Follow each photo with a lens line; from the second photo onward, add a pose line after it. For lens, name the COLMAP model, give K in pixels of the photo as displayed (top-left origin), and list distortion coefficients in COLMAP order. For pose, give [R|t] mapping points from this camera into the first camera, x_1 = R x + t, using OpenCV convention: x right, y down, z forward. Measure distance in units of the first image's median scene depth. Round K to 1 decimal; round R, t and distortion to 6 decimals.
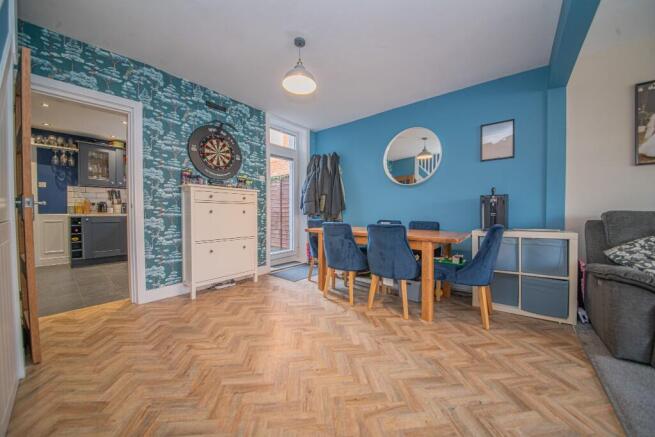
lens RADIAL K [[231.4, 0, 327.2], [0, 231.4, 217.3], [0, 0, 1]] dist [0.000446, -0.009129]
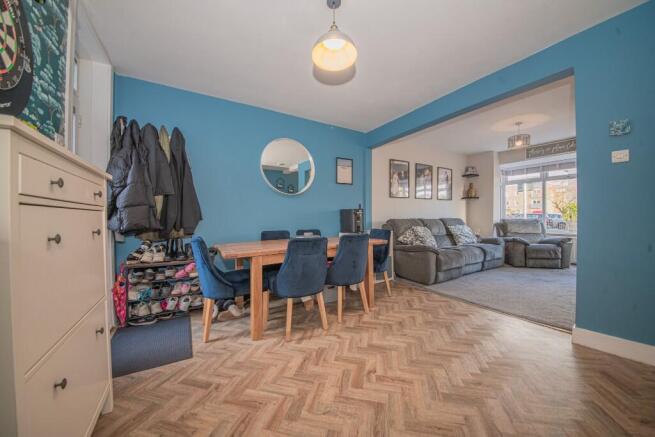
lens RADIAL K [[231.4, 0, 327.2], [0, 231.4, 217.3], [0, 0, 1]] dist [0.000446, -0.009129]
pose [[0.323403, -0.006635, 0.946238, -0.977589], [0.026296, 0.999652, -0.001978, -0.061571], [-0.945896, 0.025522, 0.323465, 0.938790]]
